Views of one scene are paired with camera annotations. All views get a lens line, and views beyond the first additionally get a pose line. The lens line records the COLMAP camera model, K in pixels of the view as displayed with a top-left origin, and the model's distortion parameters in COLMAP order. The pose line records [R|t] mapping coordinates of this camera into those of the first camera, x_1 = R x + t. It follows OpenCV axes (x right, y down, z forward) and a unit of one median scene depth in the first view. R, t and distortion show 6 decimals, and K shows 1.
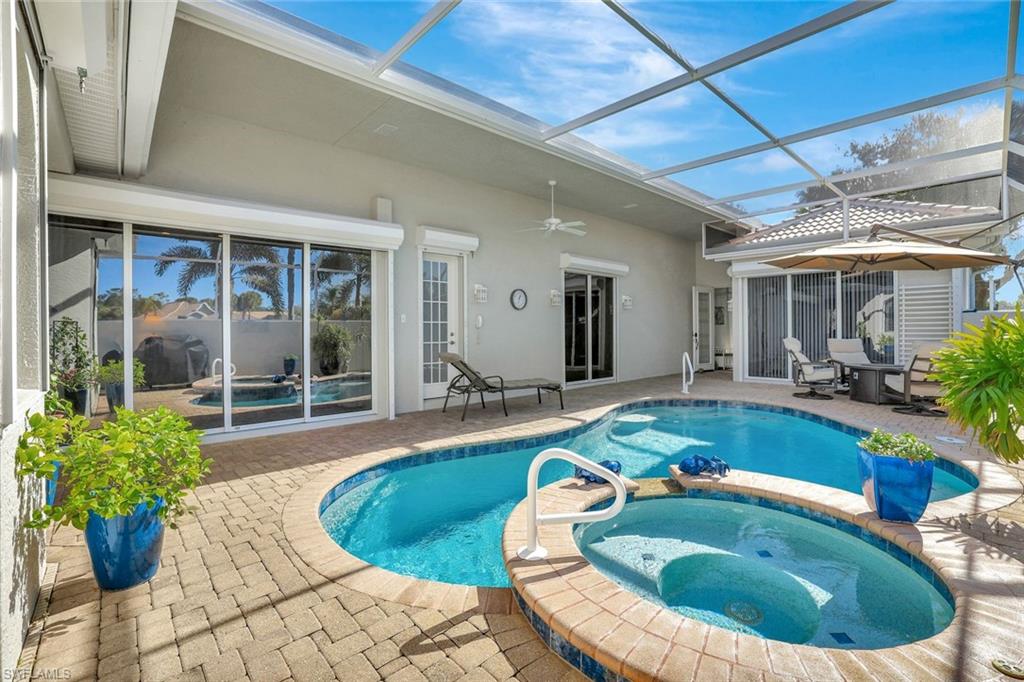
lens RADIAL K [[445.1, 0, 502.8], [0, 445.1, 332.1], [0, 0, 1]] dist [-0.041631, 0.014187]
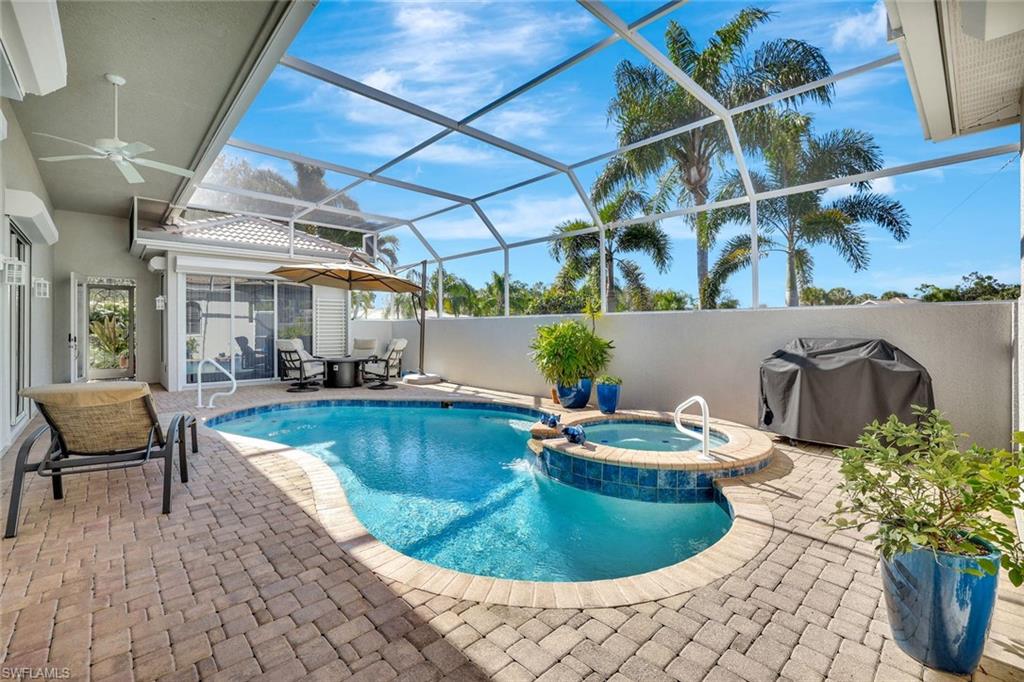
lens RADIAL K [[445.1, 0, 502.8], [0, 445.1, 332.1], [0, 0, 1]] dist [-0.041631, 0.014187]
pose [[-0.006044, 0.000230, 0.999982, -1.472121], [0.005911, 0.999983, -0.000194, -0.001383], [-0.999964, 0.005910, -0.006045, 1.596752]]
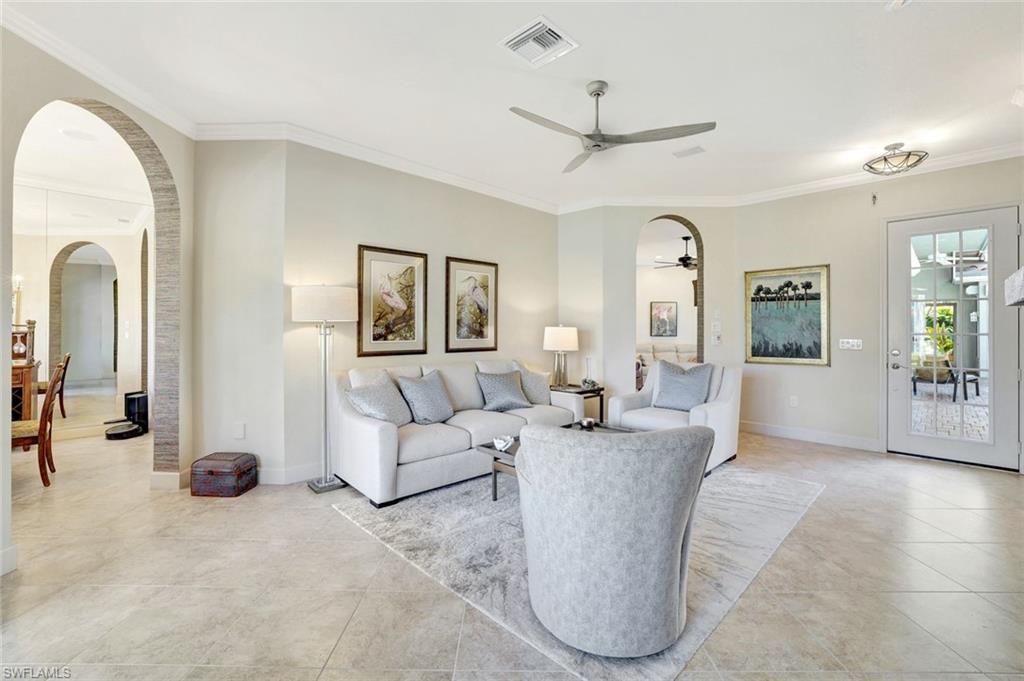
lens RADIAL K [[445.1, 0, 502.8], [0, 445.1, 331.6], [0, 0, 1]] dist [-0.041631, 0.014187]
pose [[0.998945, 0.003612, 0.045788, -4.003953], [-0.003379, 0.999981, -0.005182, -0.031580], [-0.045806, 0.005022, 0.998938, -0.750266]]
